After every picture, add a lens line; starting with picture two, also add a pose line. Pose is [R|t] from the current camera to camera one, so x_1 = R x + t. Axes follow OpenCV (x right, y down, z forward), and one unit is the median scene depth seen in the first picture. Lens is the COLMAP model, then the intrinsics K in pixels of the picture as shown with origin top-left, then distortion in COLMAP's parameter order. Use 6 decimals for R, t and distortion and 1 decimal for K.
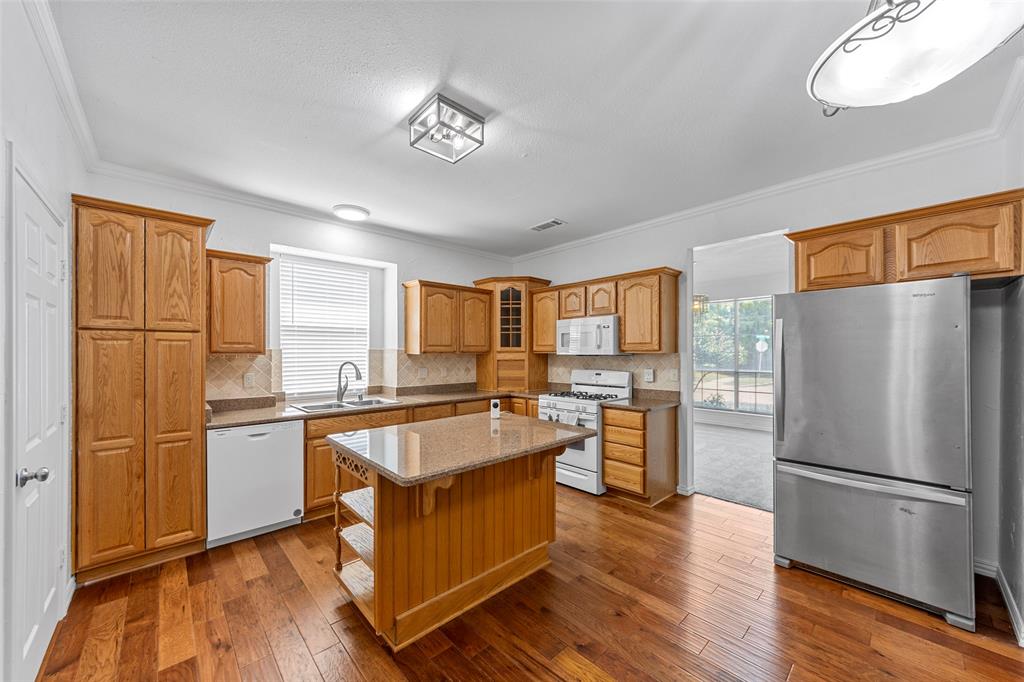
lens RADIAL K [[368.7, 0, 522.5], [0, 368.7, 348.6], [0, 0, 1]] dist [-0.008769, 0.002045]
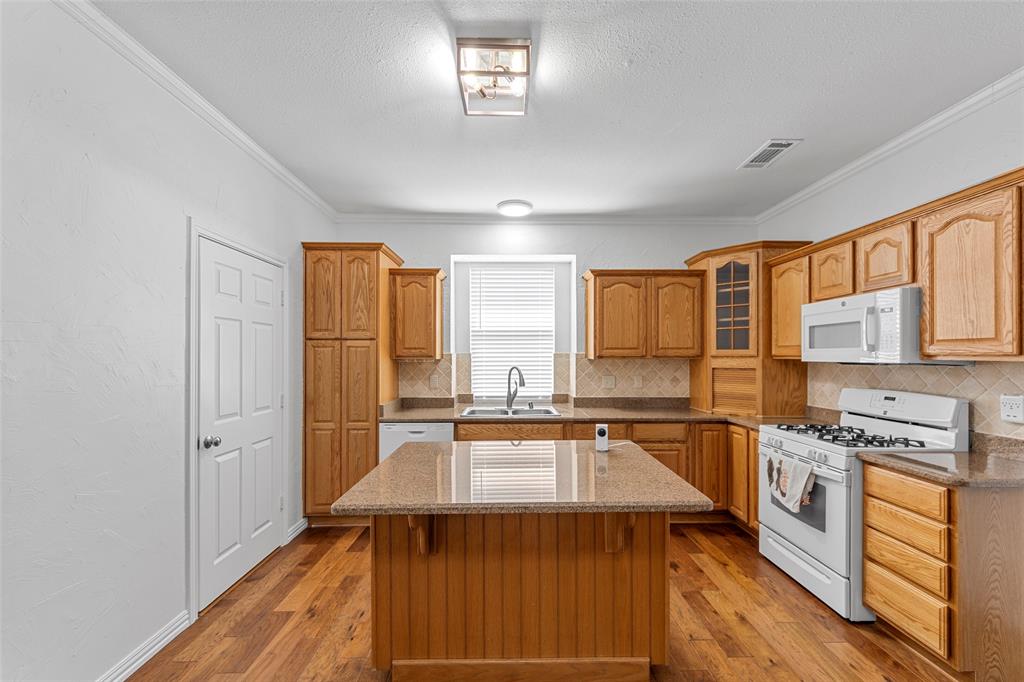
lens RADIAL K [[418.4, 0, 526.2], [0, 418.4, 351.7], [0, 0, 1]] dist [0.004095, -0.002387]
pose [[0.741981, -0.004148, -0.670408, 0.262225], [0.005142, 0.999987, -0.000496, -0.001912], [0.670401, -0.003079, 0.741992, 0.218464]]
